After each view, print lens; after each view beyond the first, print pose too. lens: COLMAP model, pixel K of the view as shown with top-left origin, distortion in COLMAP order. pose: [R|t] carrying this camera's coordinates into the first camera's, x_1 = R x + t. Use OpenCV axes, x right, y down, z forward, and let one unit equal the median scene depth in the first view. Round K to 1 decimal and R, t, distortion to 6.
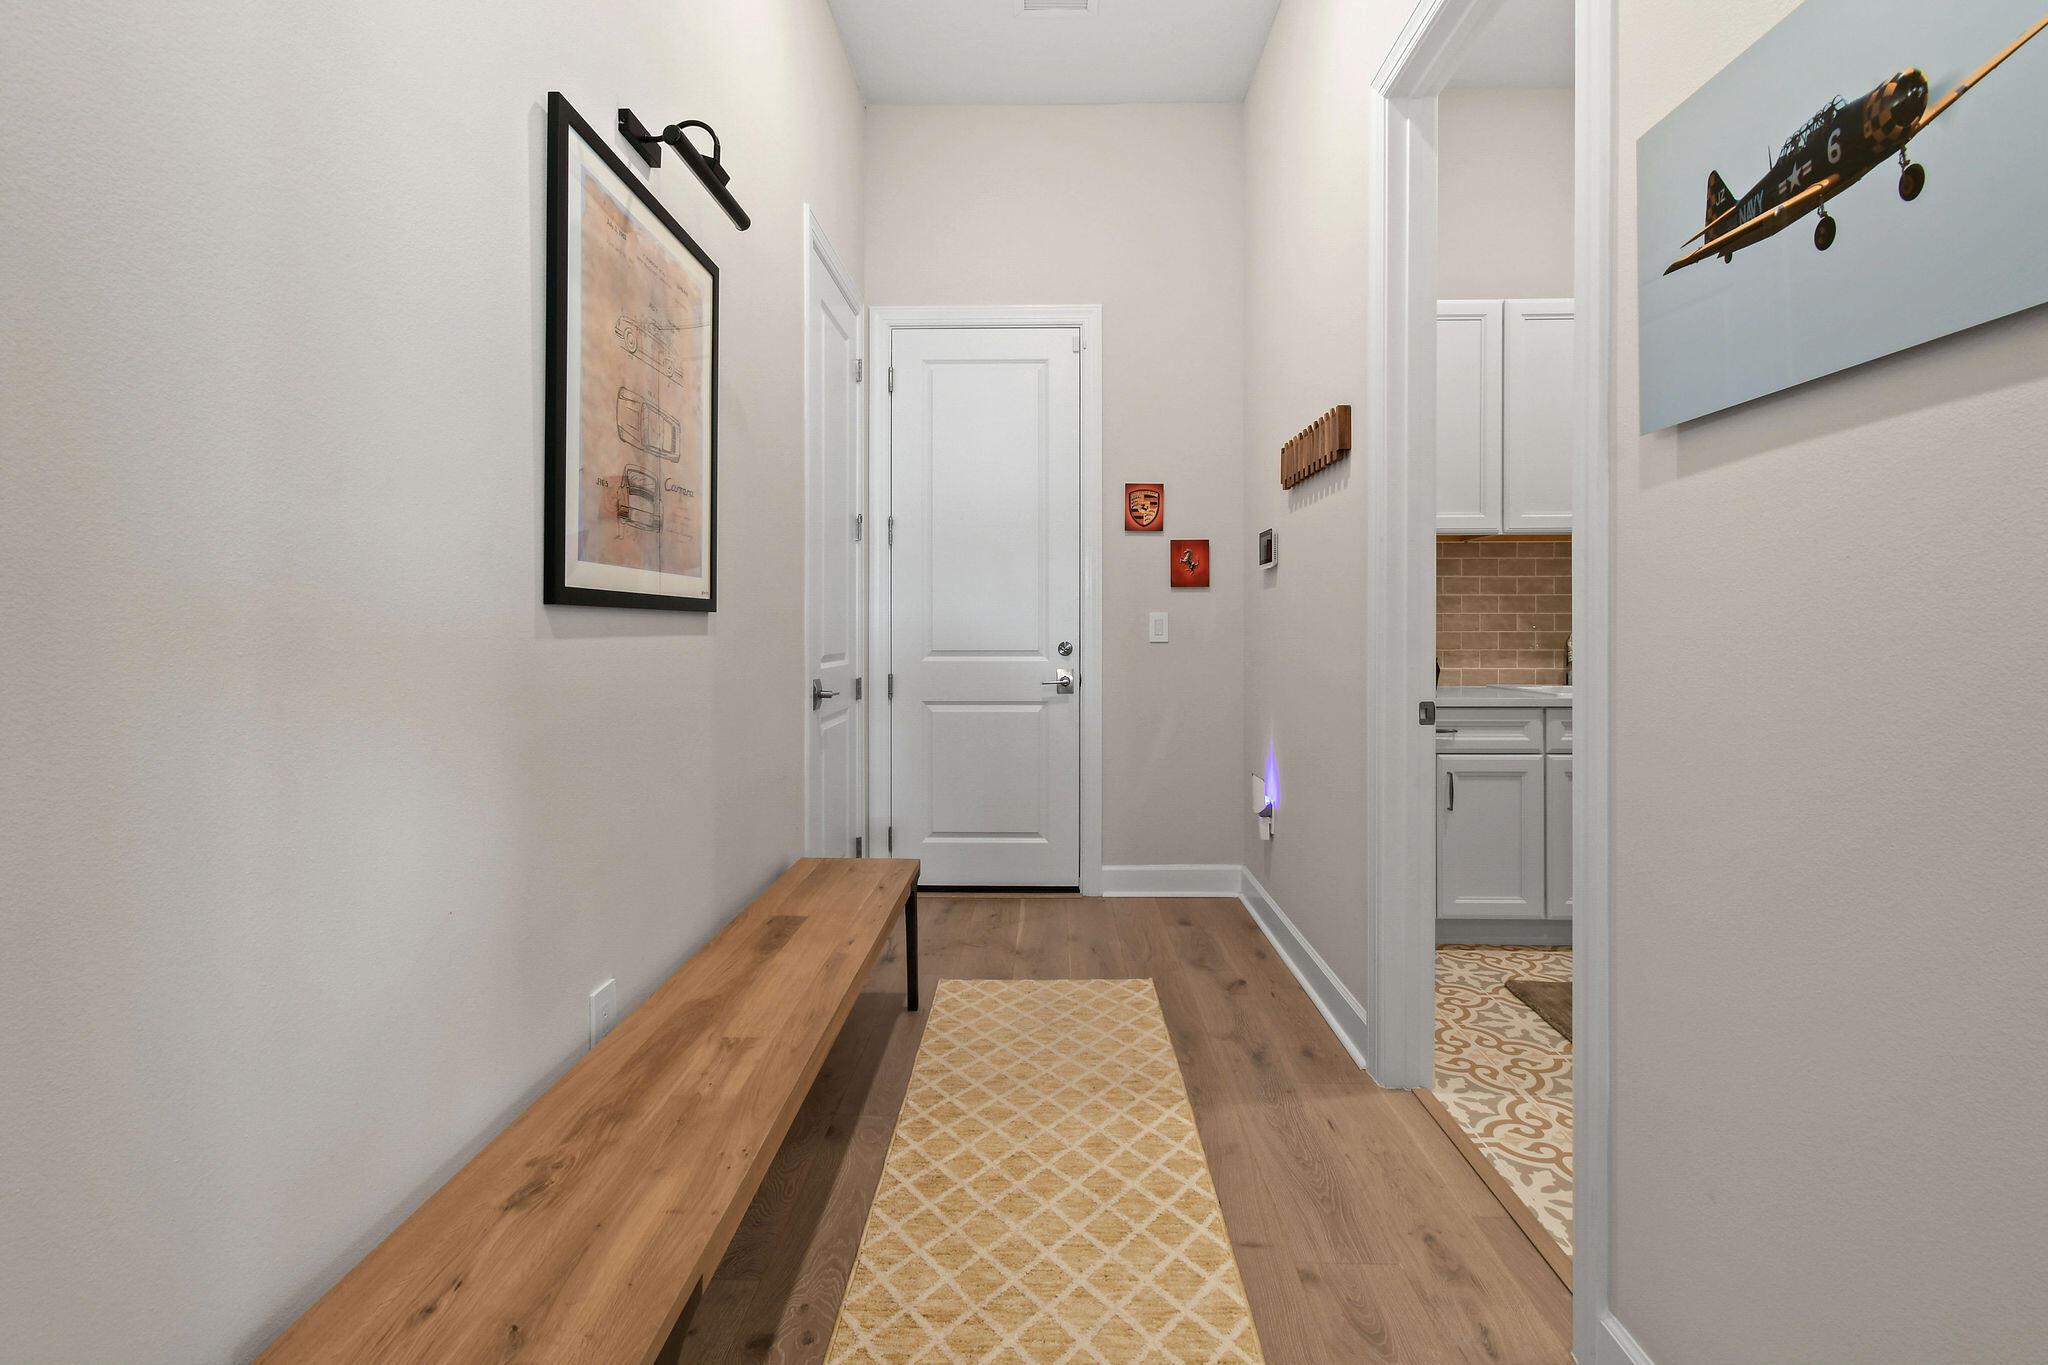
lens RADIAL K [[919.2, 0, 1031.1], [0, 919.2, 631.4], [0, 0, 1]] dist [0.008892, 0.000078]
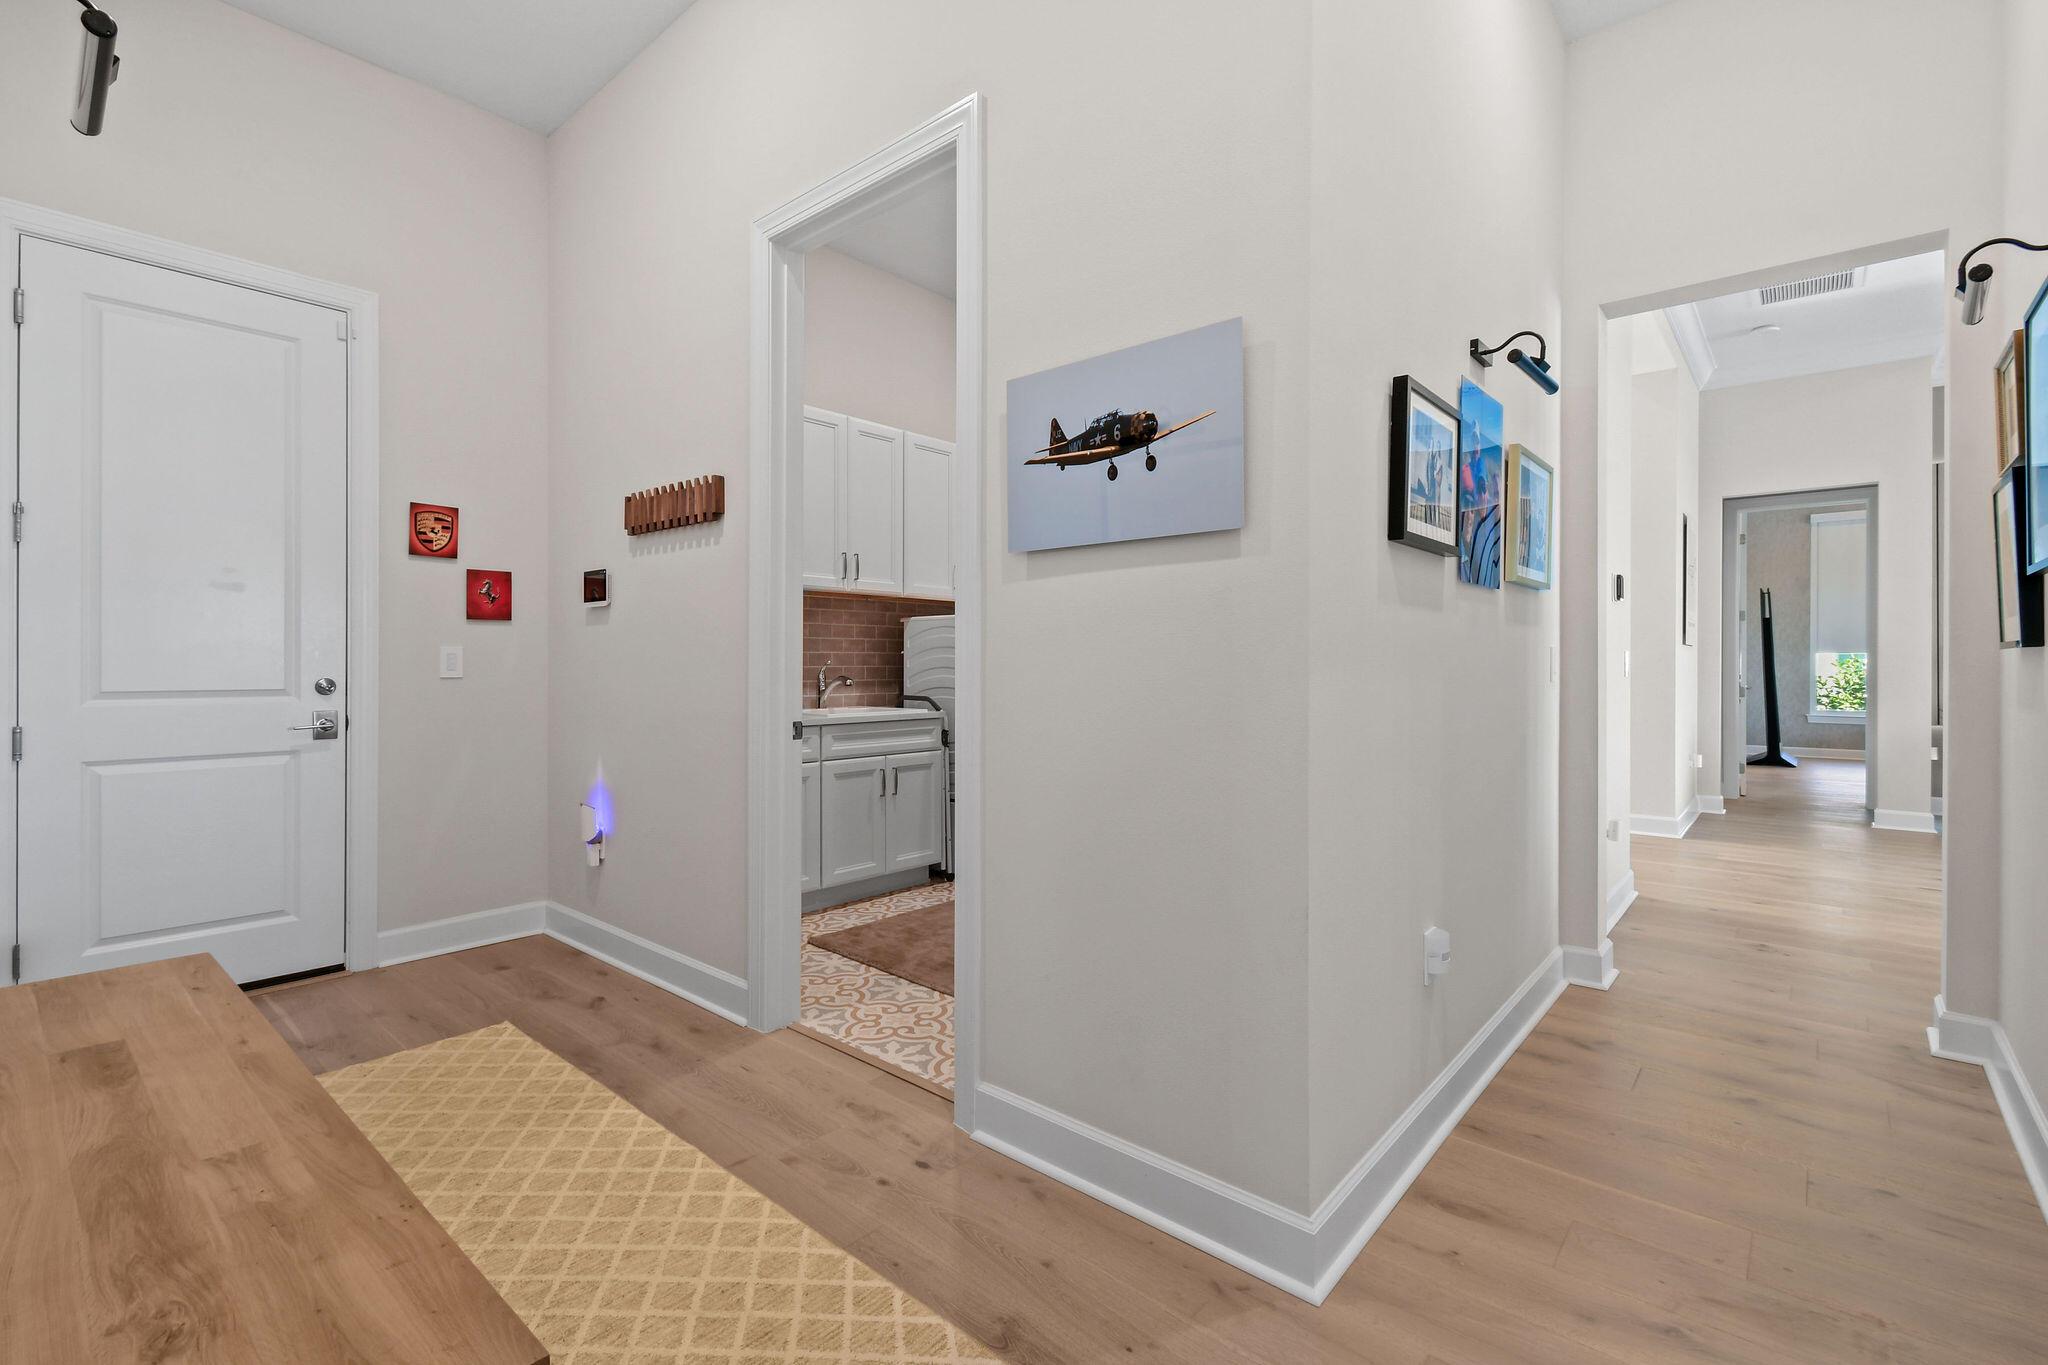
lens RADIAL K [[915.0, 0, 1026.9], [0, 915.0, 661.6], [0, 0, 1]] dist [-0.000751, -0.000420]
pose [[0.637098, 0.005449, 0.770763, -0.356700], [-0.001243, 0.999981, -0.006042, 0.000175], [-0.770782, 0.002891, 0.637093, -0.061588]]
